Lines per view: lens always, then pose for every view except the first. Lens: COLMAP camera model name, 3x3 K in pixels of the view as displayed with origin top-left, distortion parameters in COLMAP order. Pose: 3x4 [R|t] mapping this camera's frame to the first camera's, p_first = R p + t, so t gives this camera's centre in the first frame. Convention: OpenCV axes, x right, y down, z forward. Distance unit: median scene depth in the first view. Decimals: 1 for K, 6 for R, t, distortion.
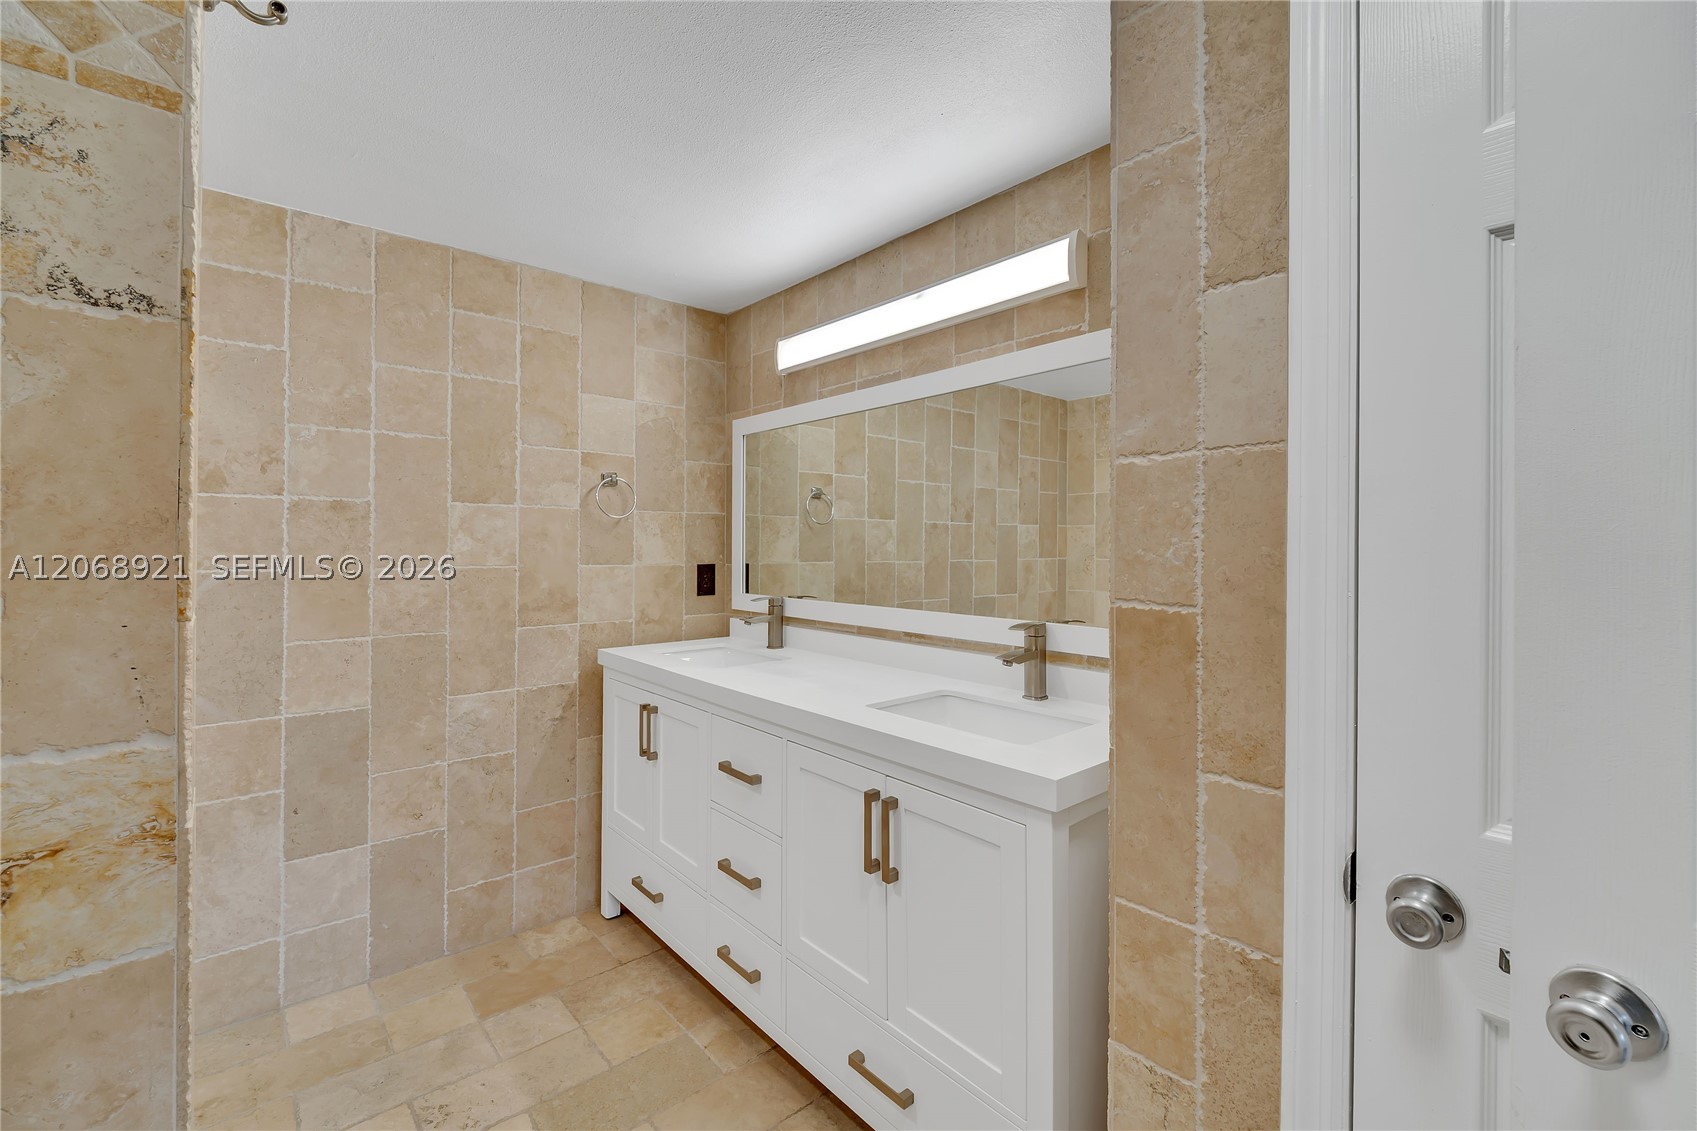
lens RADIAL K [[716.3, 0, 848.5], [0, 716.3, 546.9], [0, 0, 1]] dist [0.005134, -0.006117]
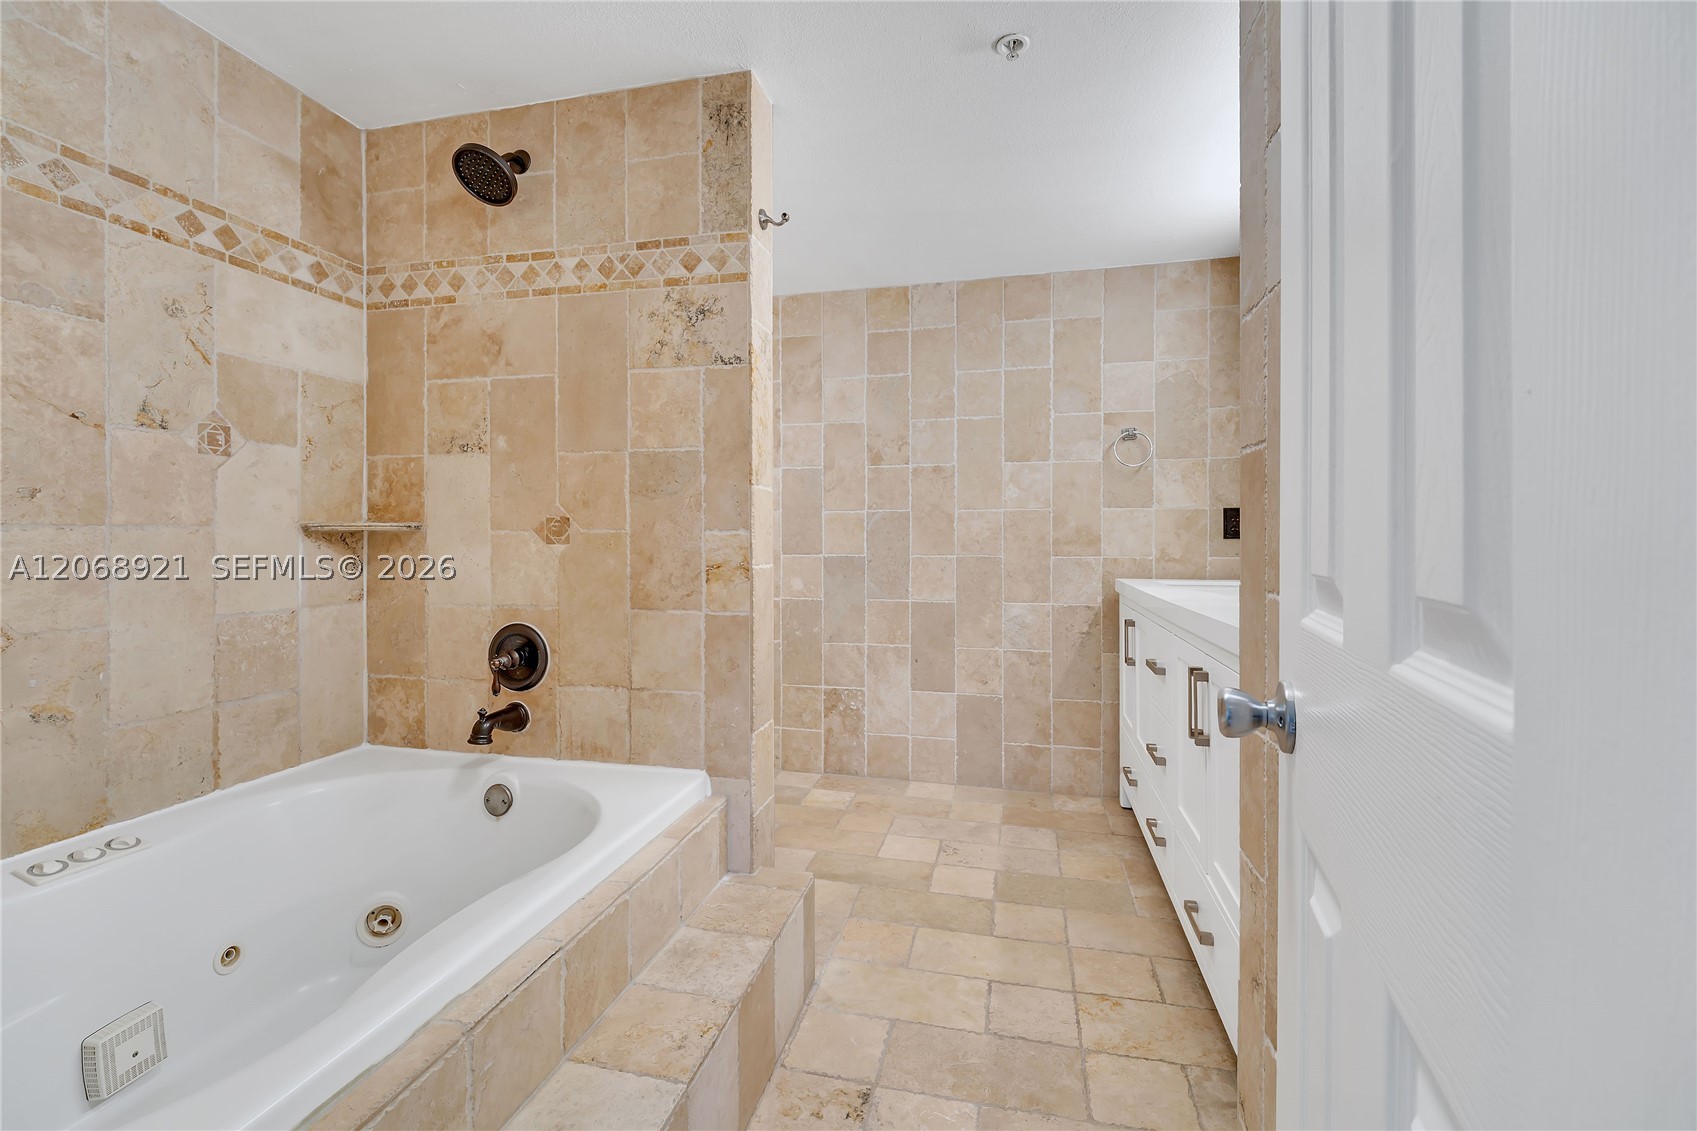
lens RADIAL K [[716.3, 0, 842.4], [0, 716.3, 559.3], [0, 0, 1]] dist [0.005134, -0.006117]
pose [[0.579366, 0.016707, -0.814896, 0.385807], [0.002002, 0.999758, 0.021920, 0.091948], [0.815065, -0.014331, 0.579192, -0.057981]]
